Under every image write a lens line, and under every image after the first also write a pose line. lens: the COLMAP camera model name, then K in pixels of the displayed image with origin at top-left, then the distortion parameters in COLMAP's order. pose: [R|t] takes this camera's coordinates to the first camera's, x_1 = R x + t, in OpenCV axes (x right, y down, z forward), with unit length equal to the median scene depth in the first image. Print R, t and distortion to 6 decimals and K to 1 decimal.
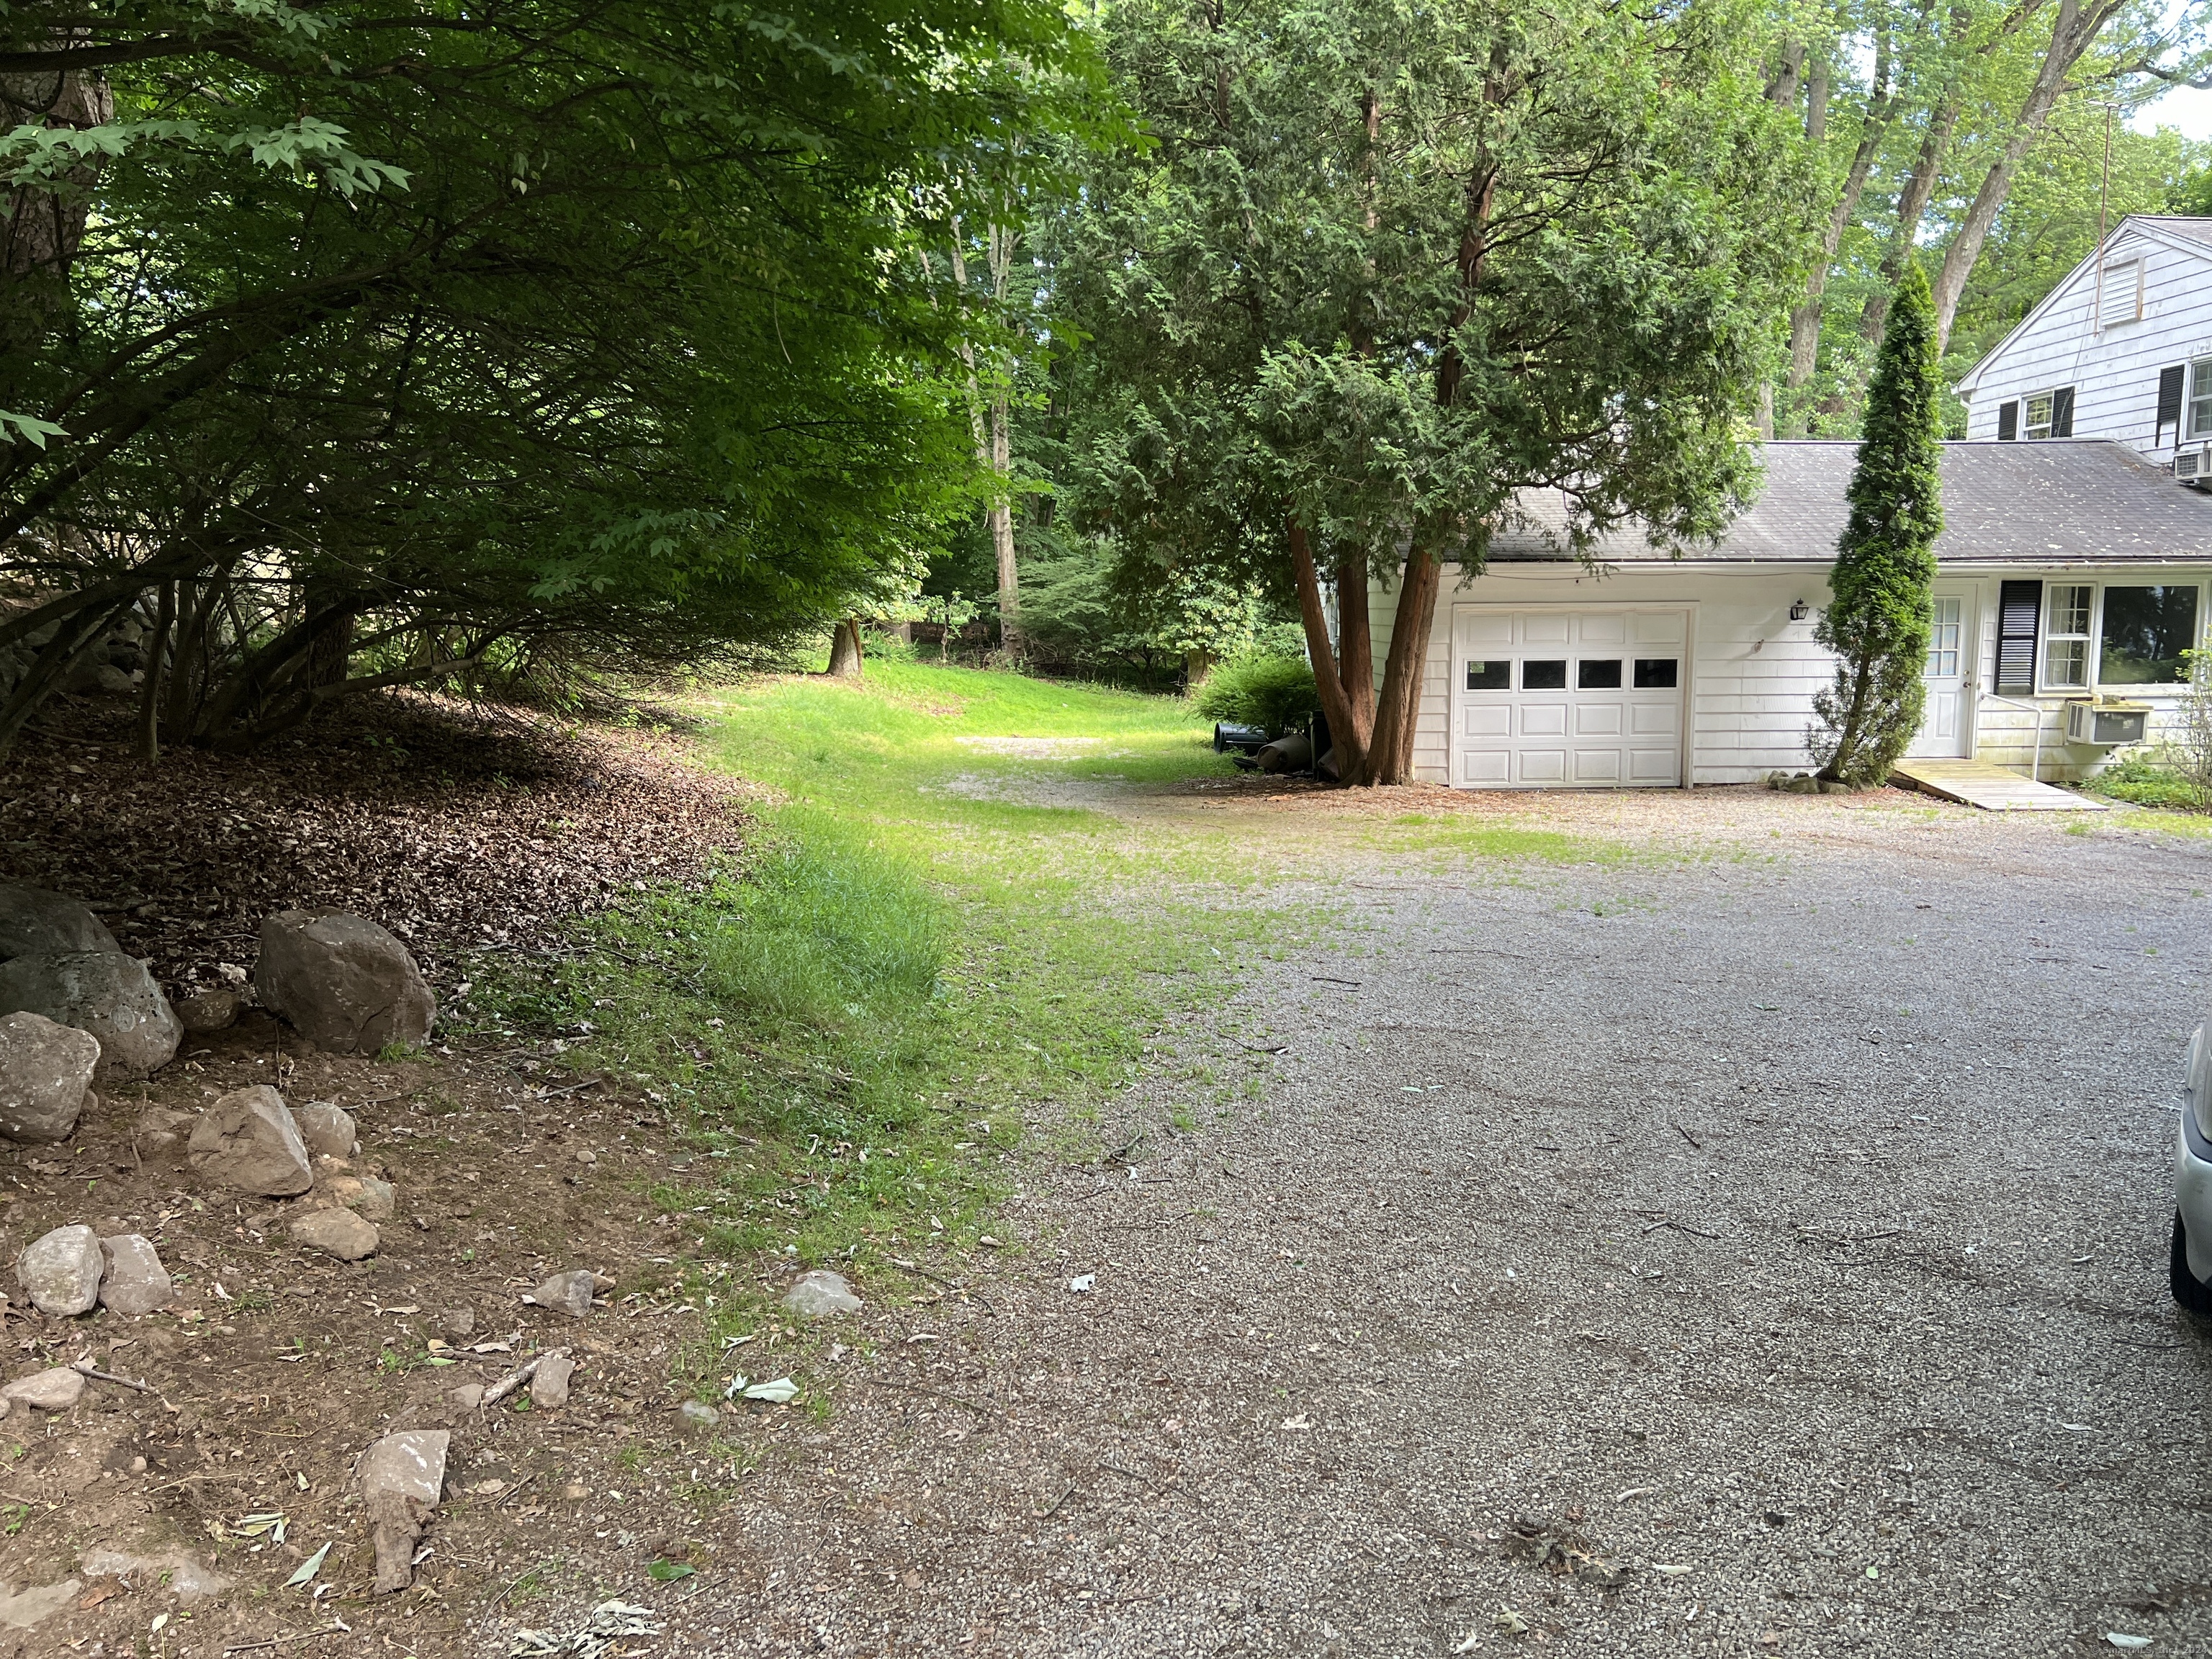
lens RADIAL K [[1664.3, 0, 1092.4], [0, 1664.3, 813.3], [0, 0, 1]] dist [0.050679, -0.058319]
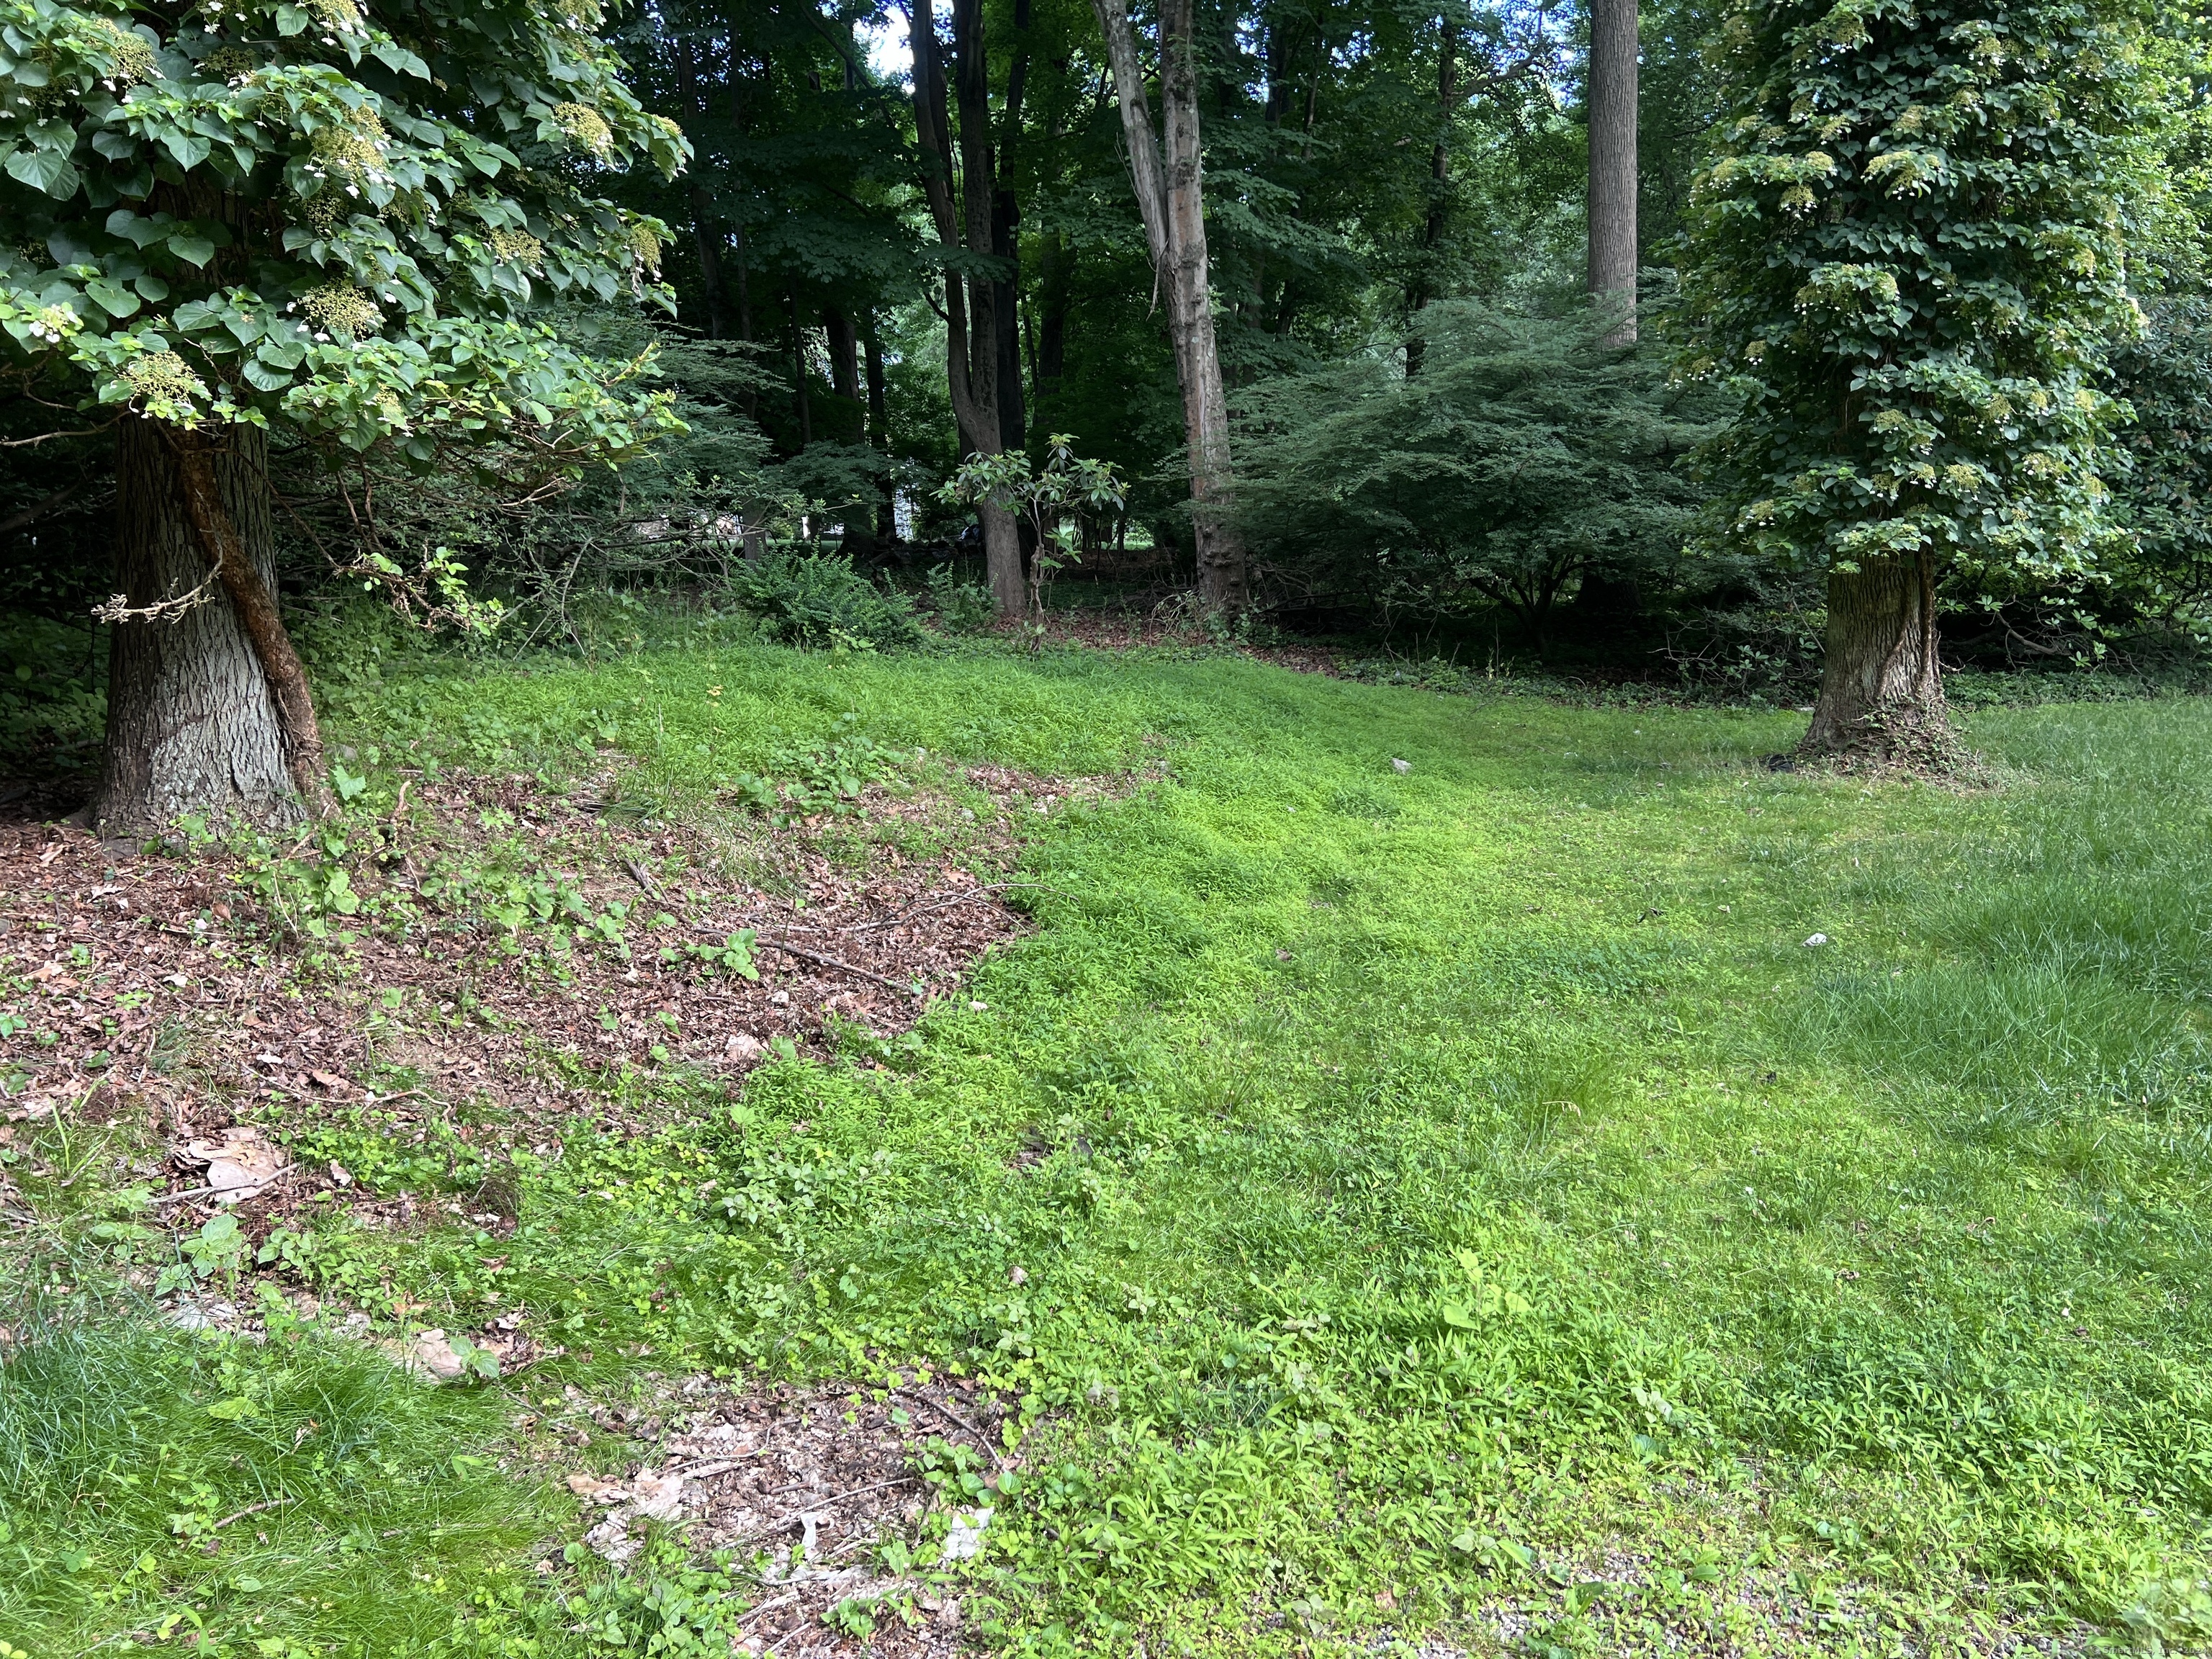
lens RADIAL K [[1688.2, 0, 1095.2], [0, 1688.2, 793.2], [0, 0, 1]] dist [0.065891, -0.066883]
pose [[0.991287, -0.030986, -0.128025, -0.064216], [0.034600, 0.999060, 0.026104, -0.133881], [0.127096, -0.030307, 0.991427, 1.327640]]
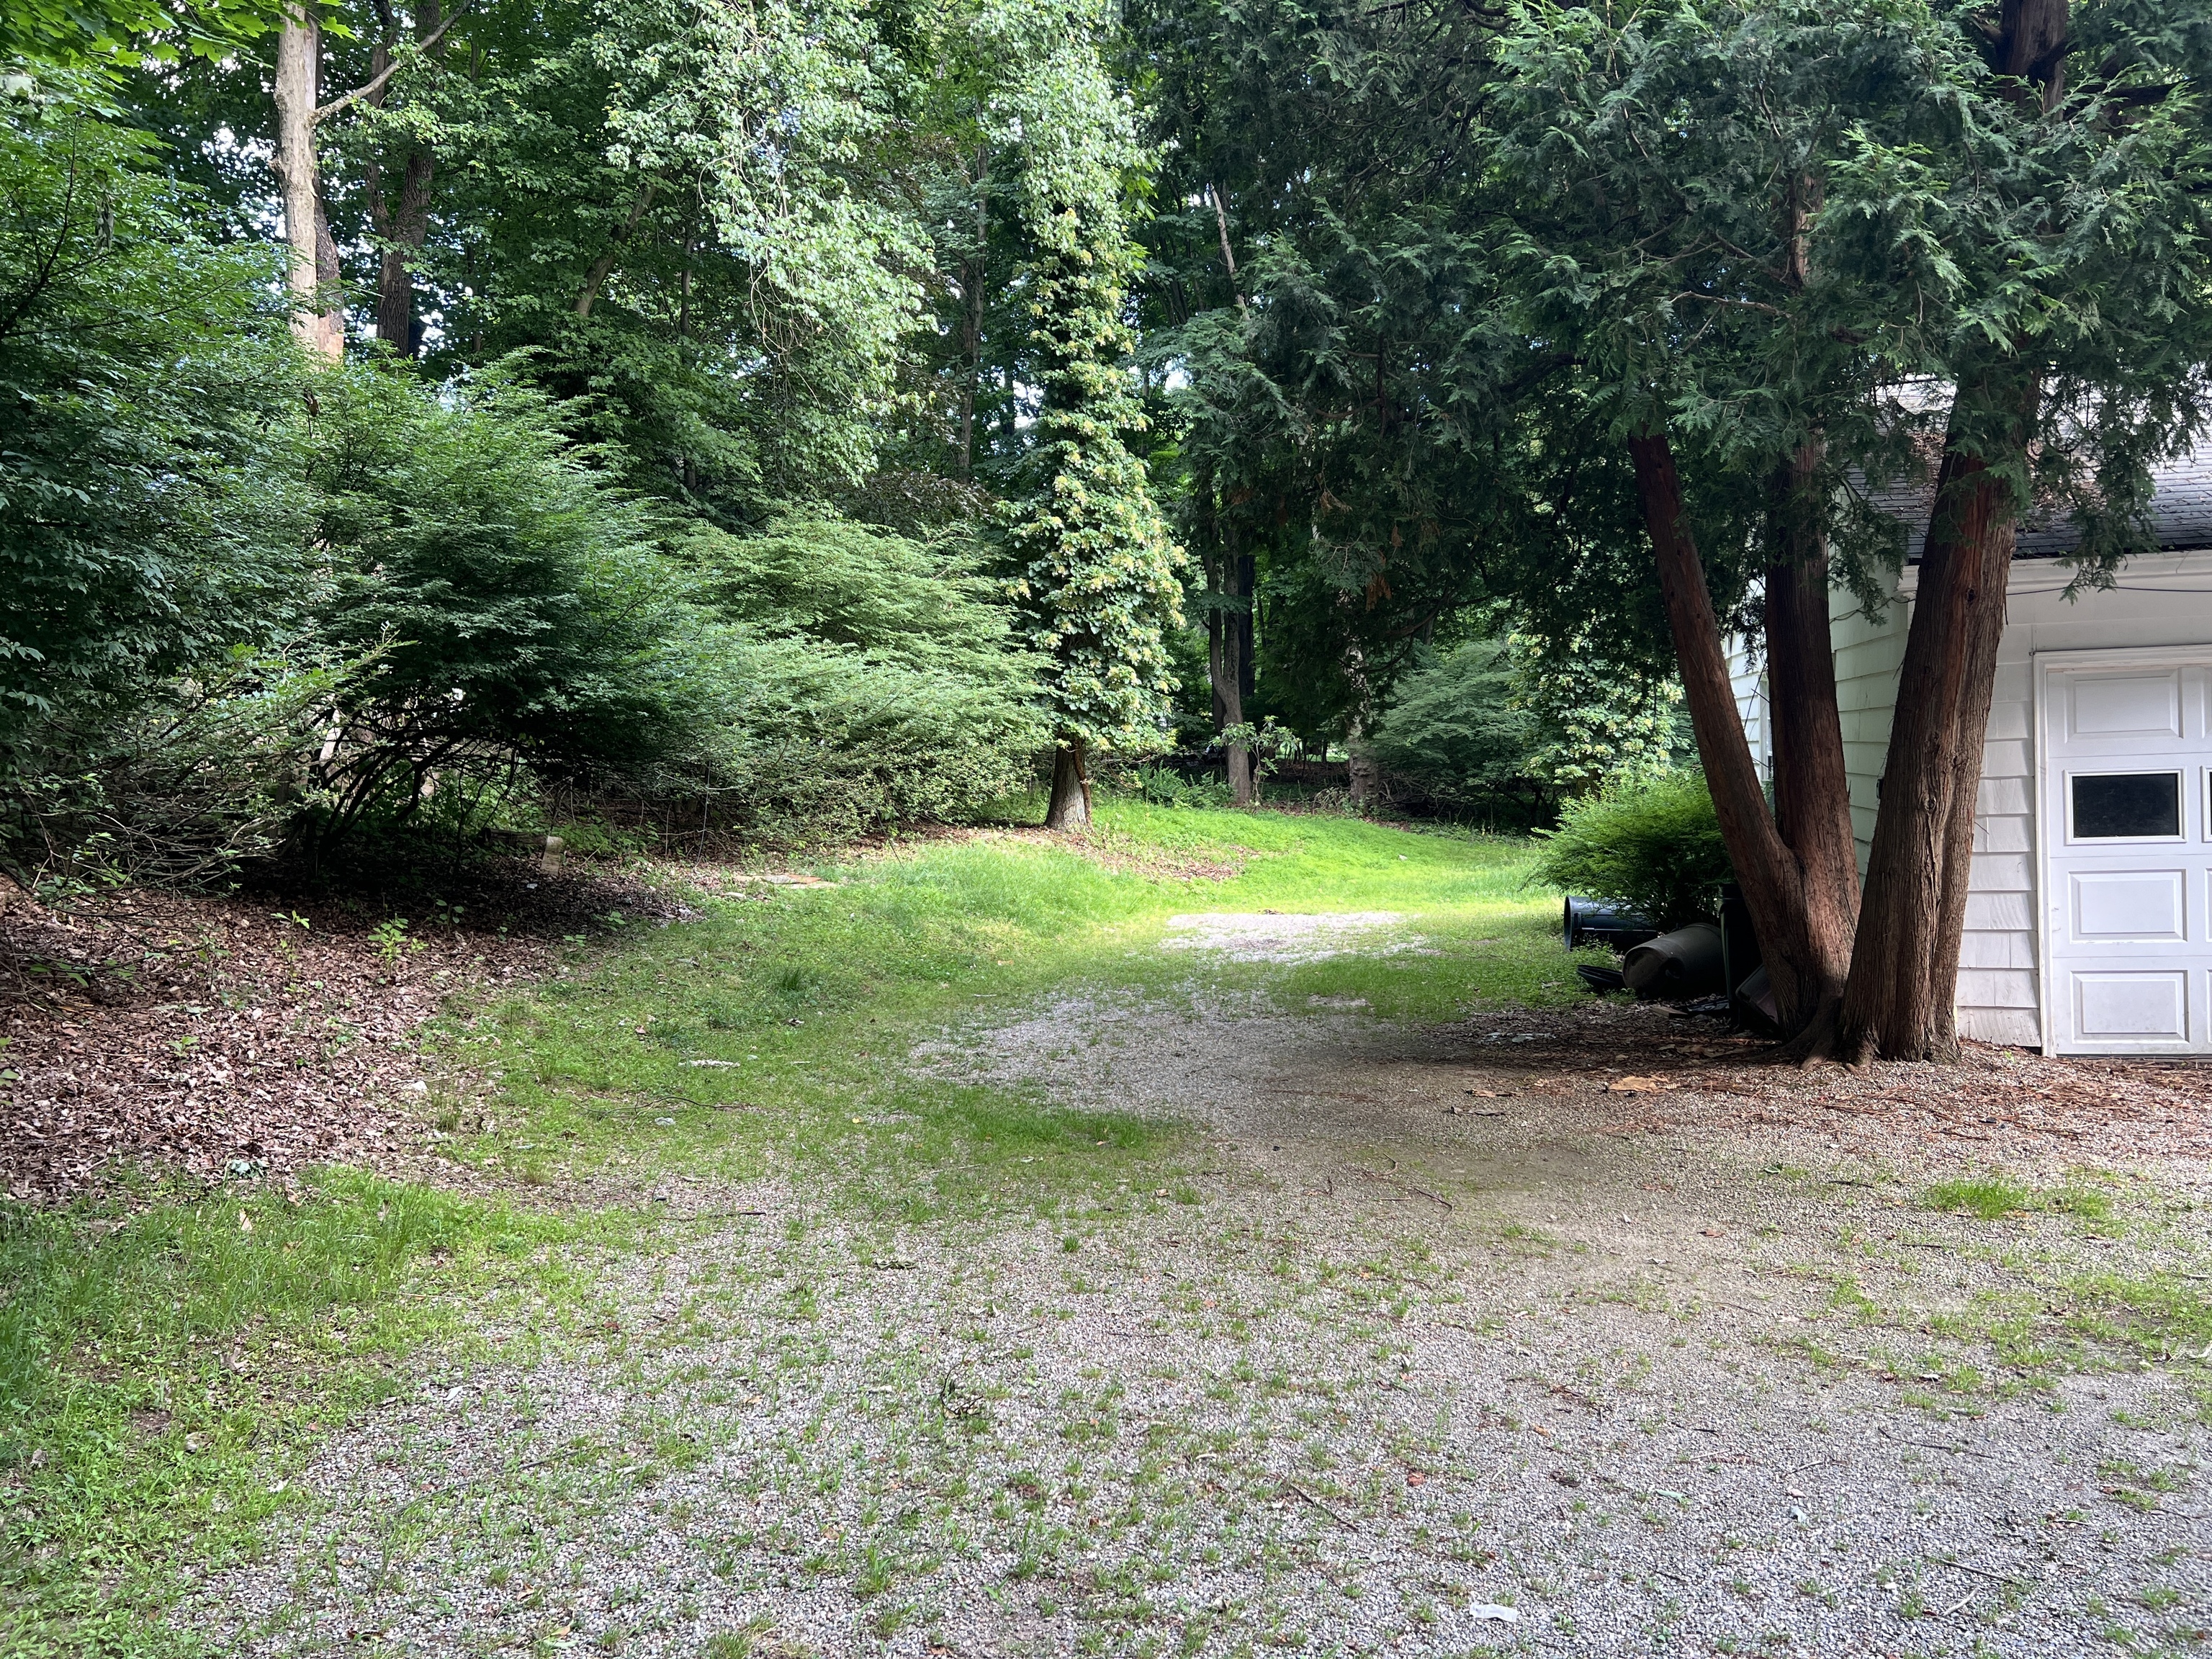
lens RADIAL K [[1664.3, 0, 1092.4], [0, 1664.3, 813.3], [0, 0, 1]] dist [0.050679, -0.058319]
pose [[0.965569, -0.022919, -0.259134, 0.081694], [0.000689, 0.996334, -0.085552, -0.040543], [0.260145, 0.082427, 0.962045, 0.473830]]
